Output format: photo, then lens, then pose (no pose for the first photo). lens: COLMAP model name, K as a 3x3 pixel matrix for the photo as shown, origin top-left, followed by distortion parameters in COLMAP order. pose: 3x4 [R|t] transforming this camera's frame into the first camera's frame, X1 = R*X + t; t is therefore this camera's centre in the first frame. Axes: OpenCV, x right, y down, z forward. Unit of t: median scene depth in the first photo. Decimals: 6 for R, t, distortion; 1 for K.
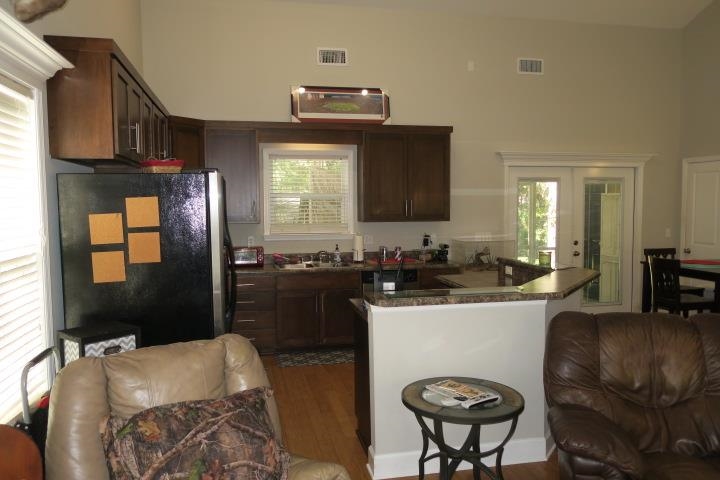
lens RADIAL K [[568.3, 0, 361.8], [0, 568.3, 239.8], [0, 0, 1]] dist [-0.009684, 0.010599]
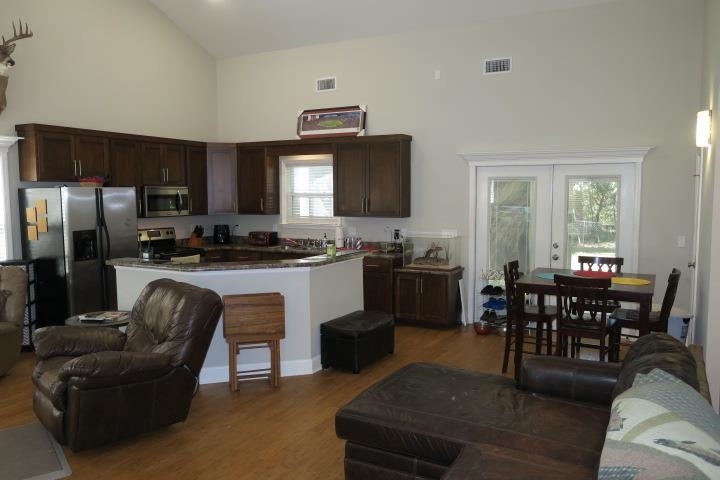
lens RADIAL K [[568.3, 0, 365.5], [0, 568.3, 240.7], [0, 0, 1]] dist [-0.009684, 0.010599]
pose [[0.765216, 0.058071, -0.641149, 0.848489], [-0.045598, 0.998311, 0.035999, -0.025748], [0.642157, 0.001688, 0.766572, 0.089780]]
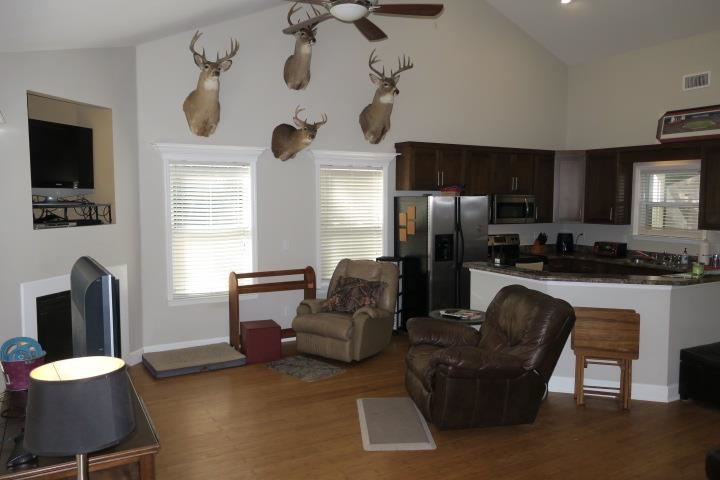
lens RADIAL K [[568.3, 0, 362.8], [0, 568.3, 242.3], [0, 0, 1]] dist [-0.009684, 0.010599]
pose [[0.295584, 0.084336, -0.951587, 0.851792], [-0.070796, 0.995290, 0.066219, -0.032753], [0.952690, 0.047796, 0.300163, 0.049479]]
